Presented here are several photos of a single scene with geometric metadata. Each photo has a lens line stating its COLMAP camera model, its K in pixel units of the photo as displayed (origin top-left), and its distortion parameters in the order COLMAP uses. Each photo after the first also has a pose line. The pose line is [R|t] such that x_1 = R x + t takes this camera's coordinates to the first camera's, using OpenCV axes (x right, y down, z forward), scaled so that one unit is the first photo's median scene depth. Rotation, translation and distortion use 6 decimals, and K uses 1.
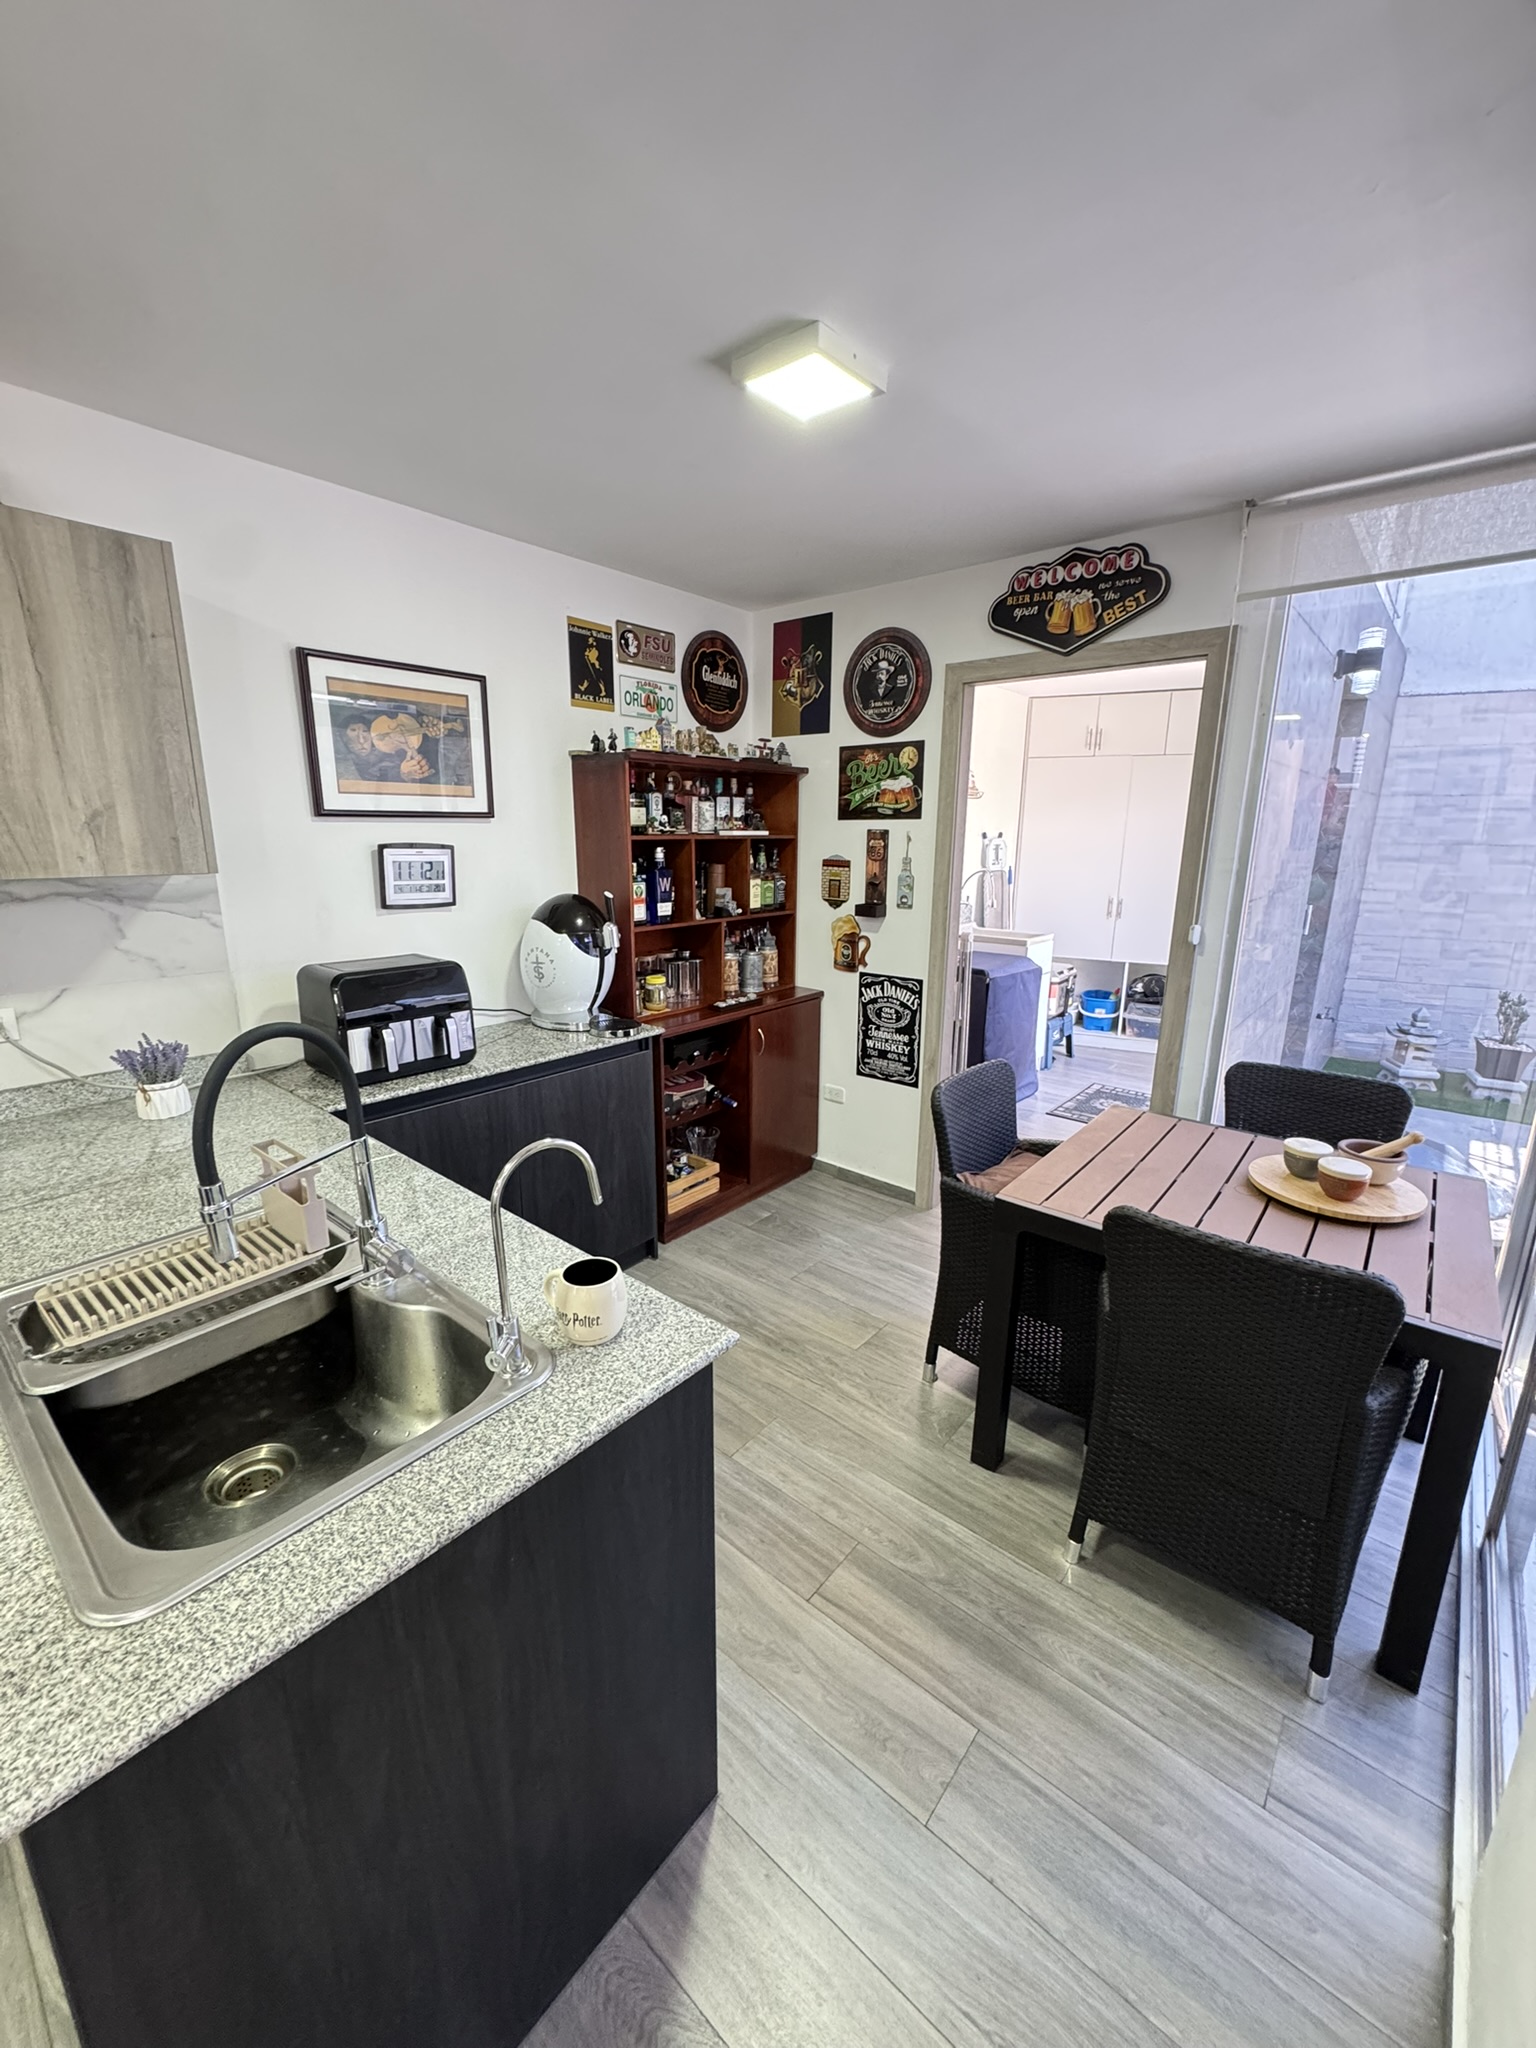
lens RADIAL K [[817.0, 0, 768.0], [0, 817.0, 1024.0], [0, 0, 1]] dist [-0.000315, -0.000970]
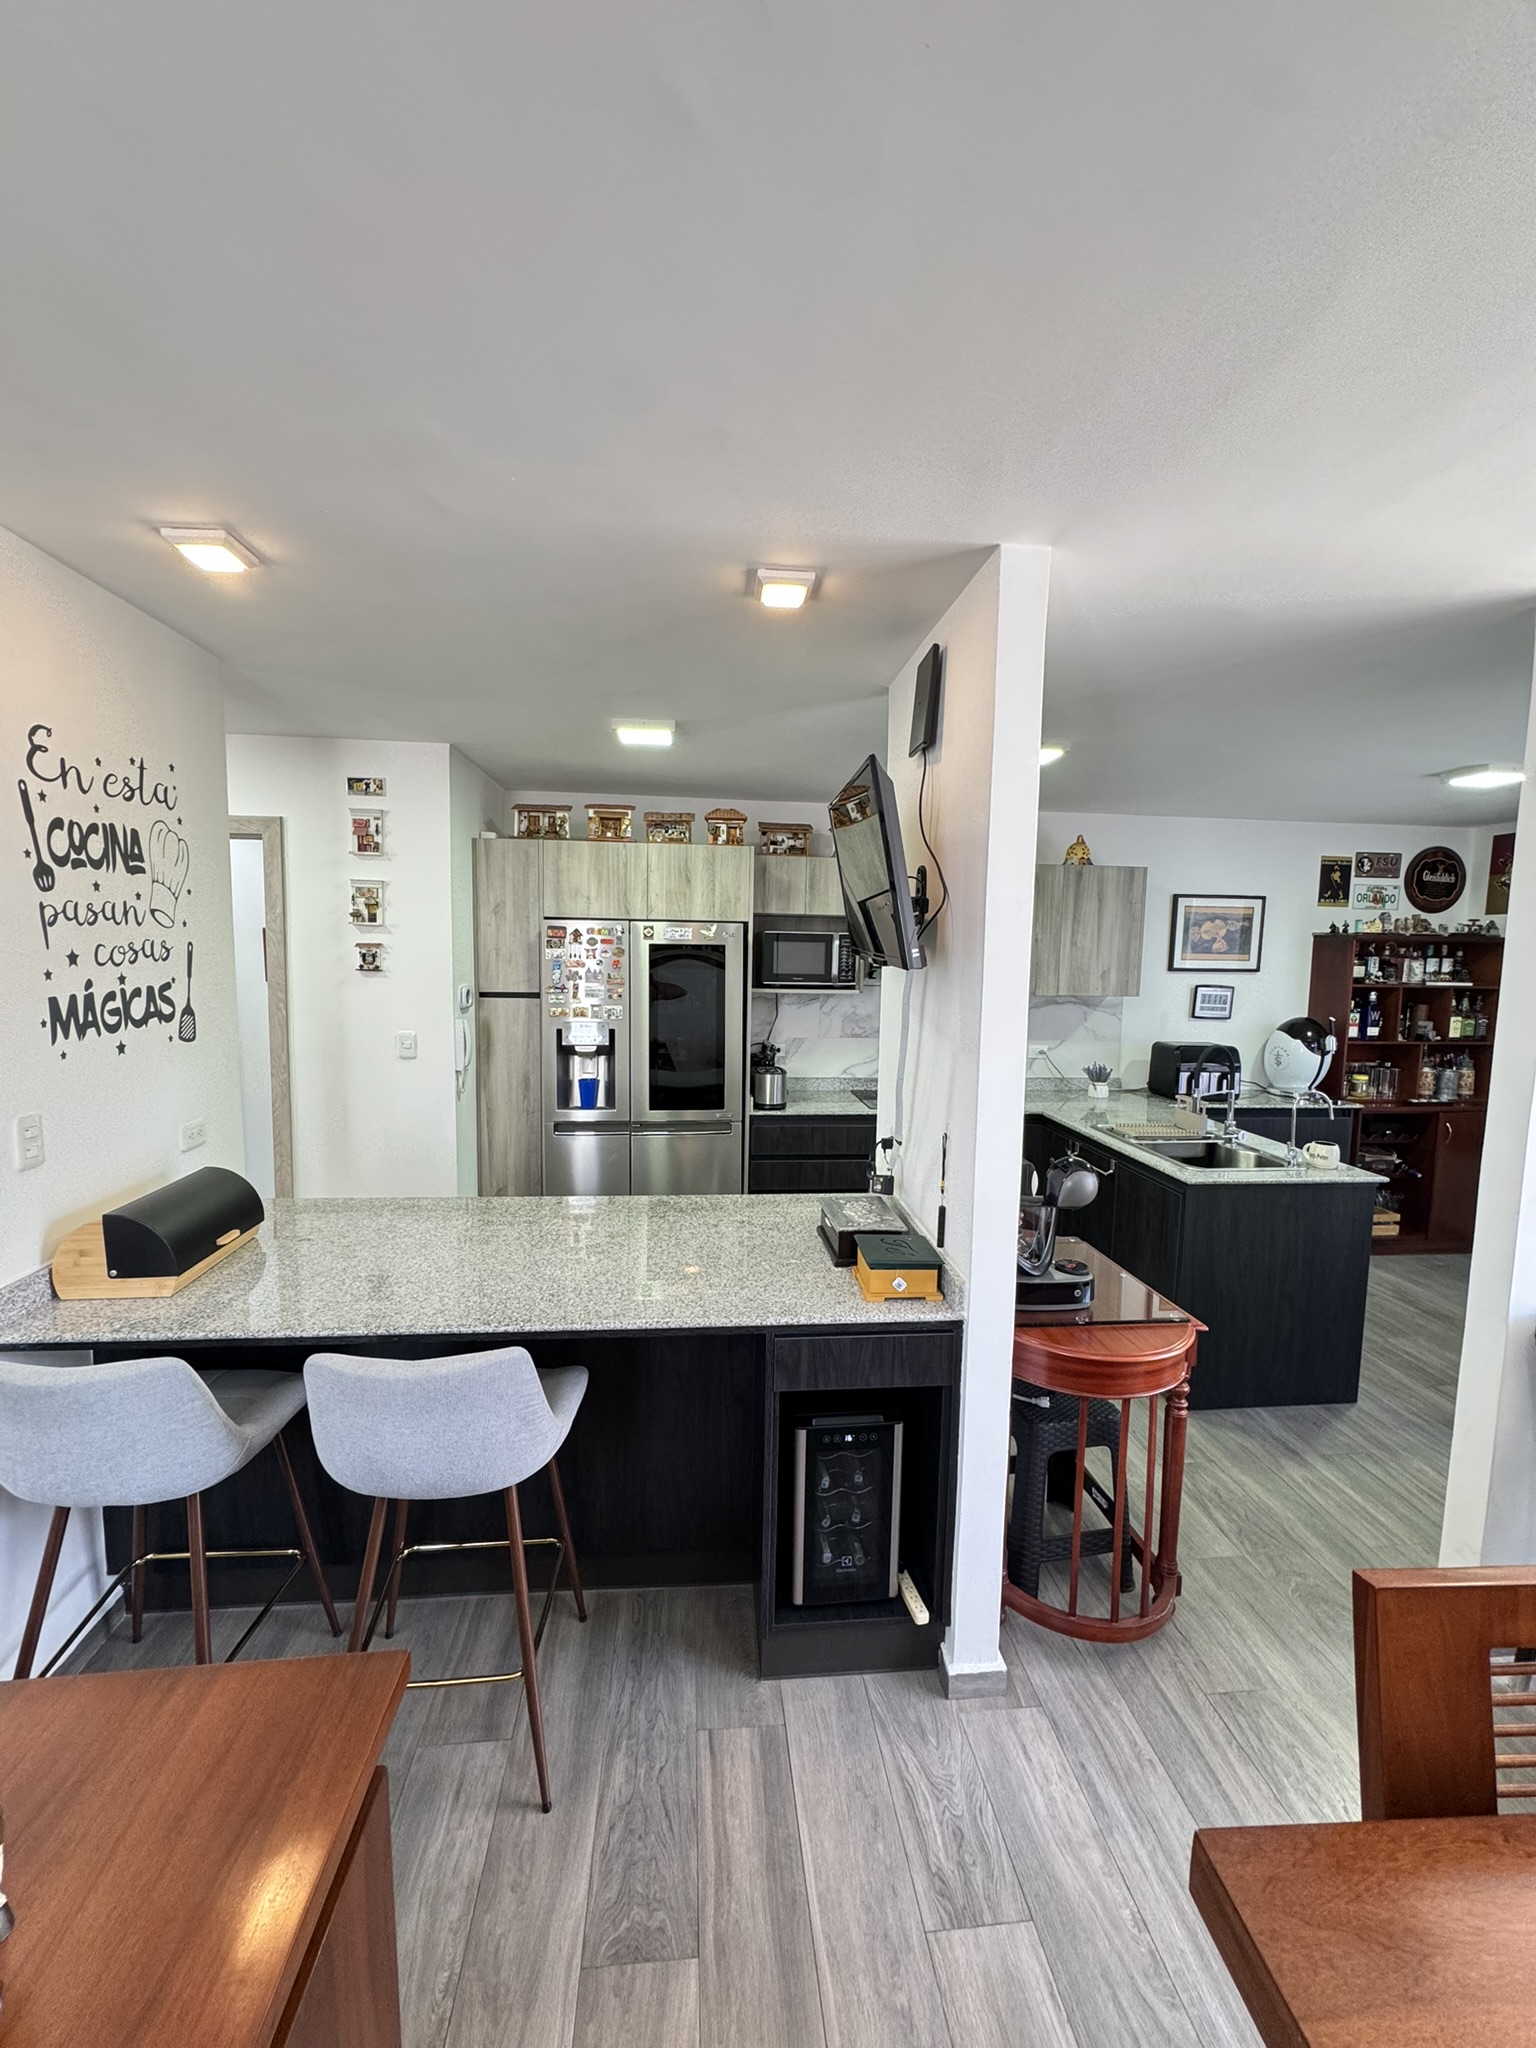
lens RADIAL K [[817.0, 0, 768.0], [0, 817.0, 1024.0], [0, 0, 1]] dist [-0.000315, -0.000970]
pose [[0.718892, 0.069741, -0.691614, 0.116152], [-0.174992, 0.981068, -0.082964, 0.171506], [0.672734, 0.180669, 0.717487, -0.865510]]
